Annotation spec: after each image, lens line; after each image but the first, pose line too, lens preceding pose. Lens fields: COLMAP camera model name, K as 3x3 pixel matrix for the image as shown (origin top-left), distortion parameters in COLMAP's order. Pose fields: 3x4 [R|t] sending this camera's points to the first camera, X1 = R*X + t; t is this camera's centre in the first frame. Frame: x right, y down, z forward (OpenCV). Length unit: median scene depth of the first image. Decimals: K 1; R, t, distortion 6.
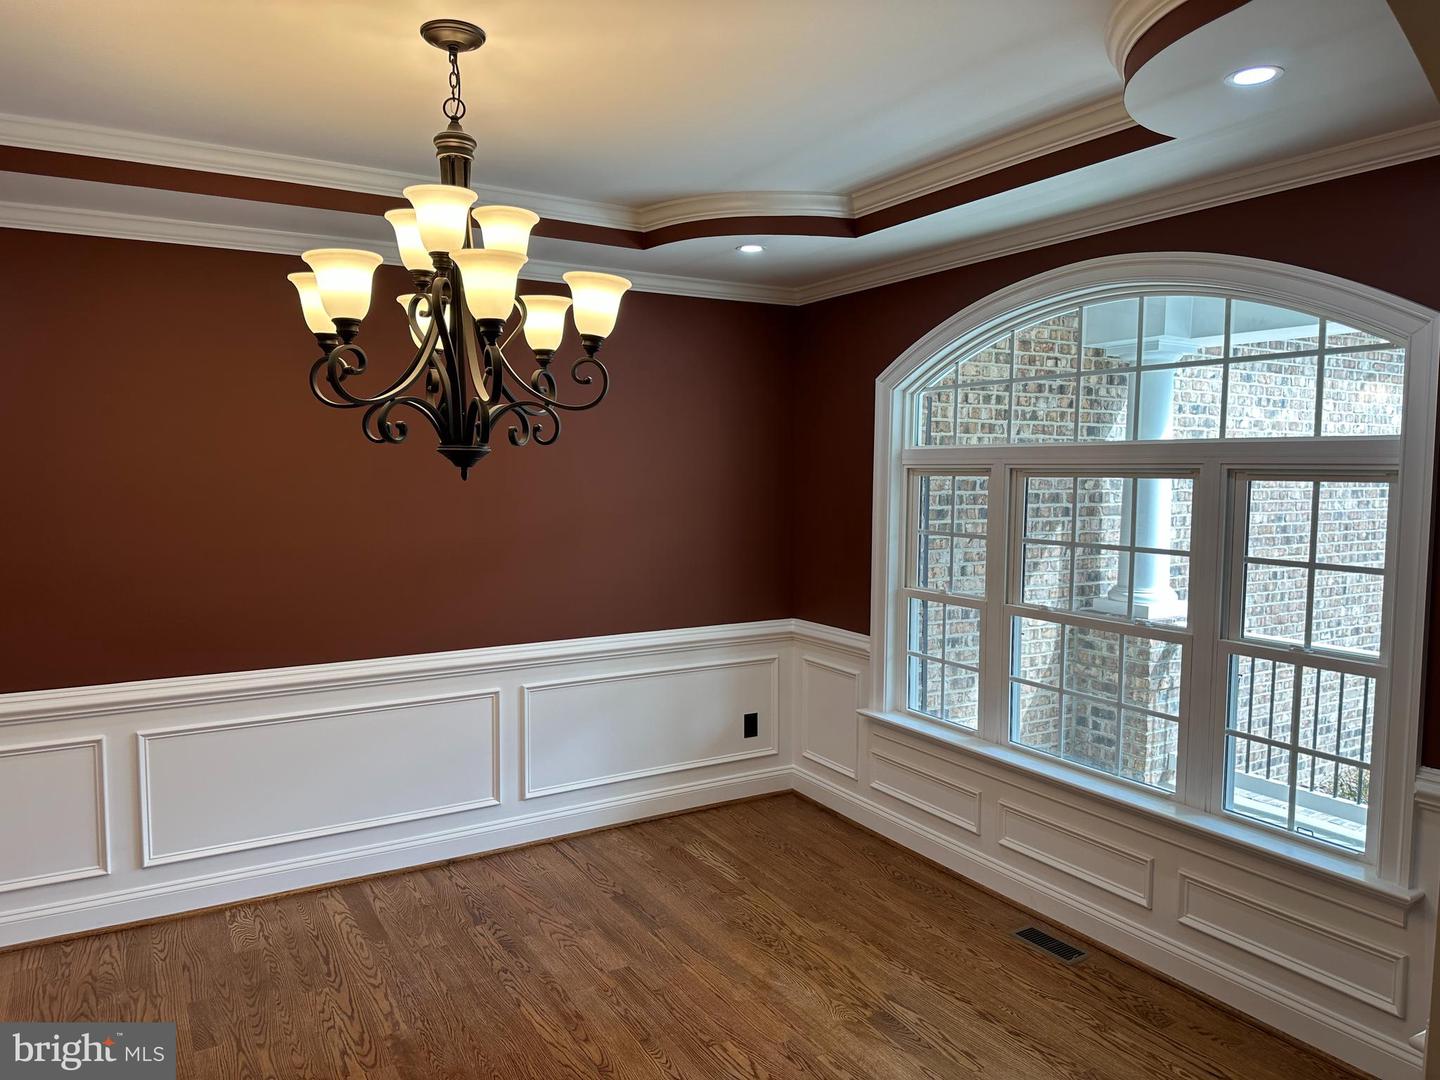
lens RADIAL K [[996.5, 0, 729.5], [0, 996.5, 541.7], [0, 0, 1]] dist [0.032312, -0.029799]
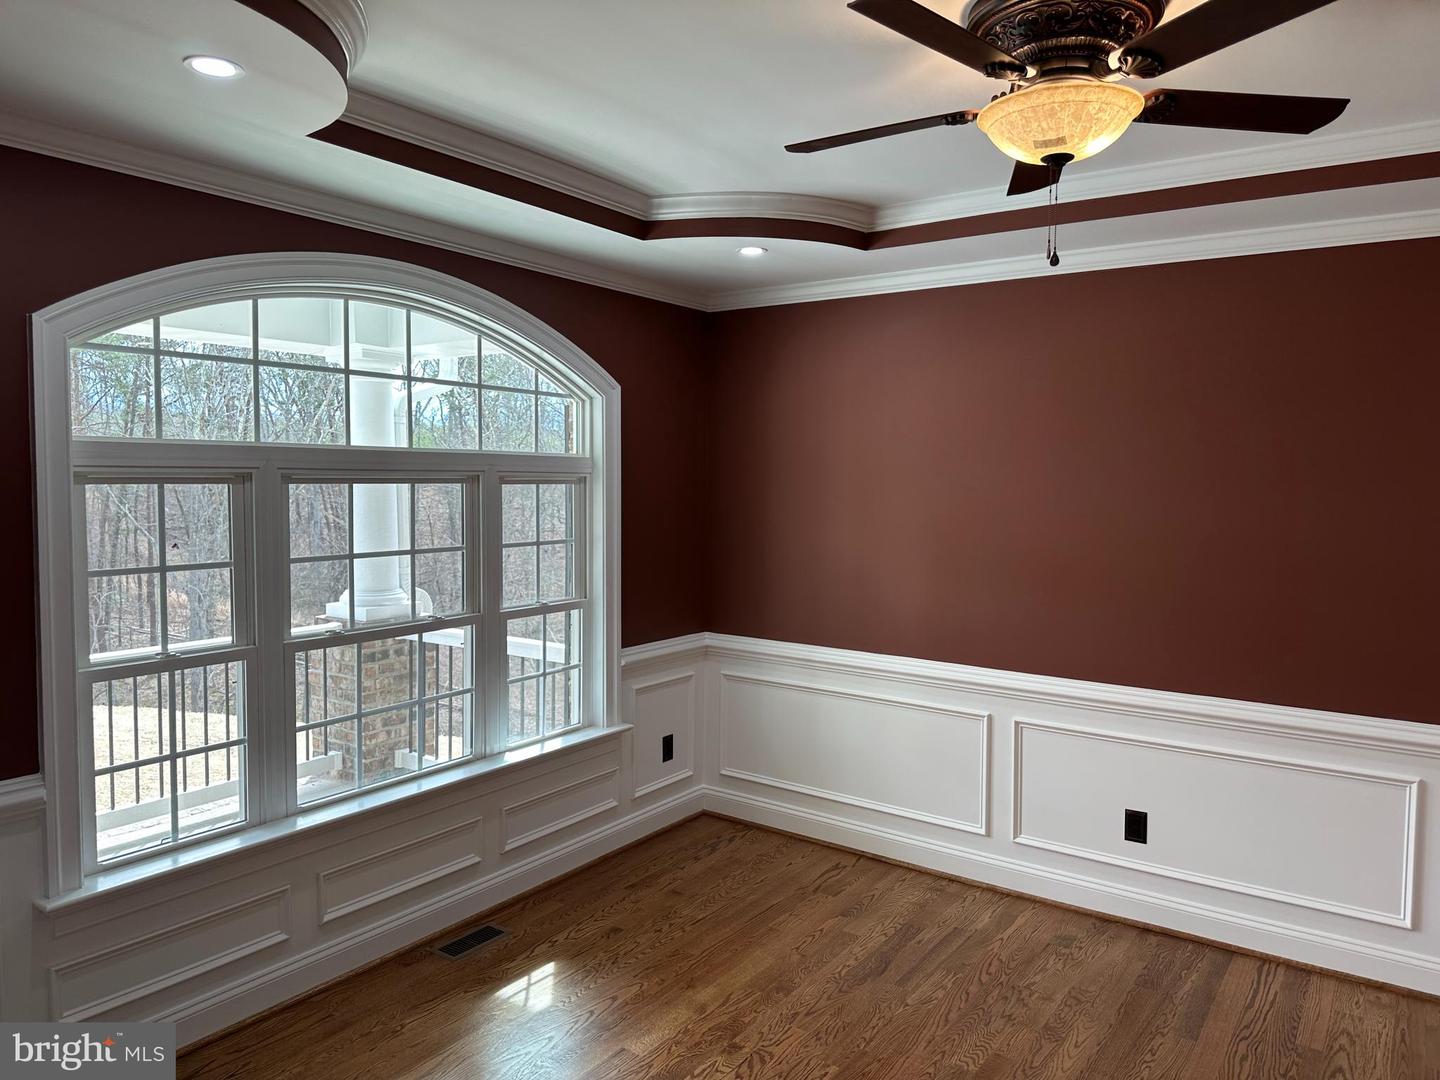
lens RADIAL K [[996.5, 0, 714.0], [0, 996.5, 537.1], [0, 0, 1]] dist [0.032312, -0.029799]
pose [[-0.414872, -0.066771, 0.907426, -0.603399], [0.056162, 0.993523, 0.098783, -0.083563], [-0.908145, 0.091945, -0.408435, 1.022183]]
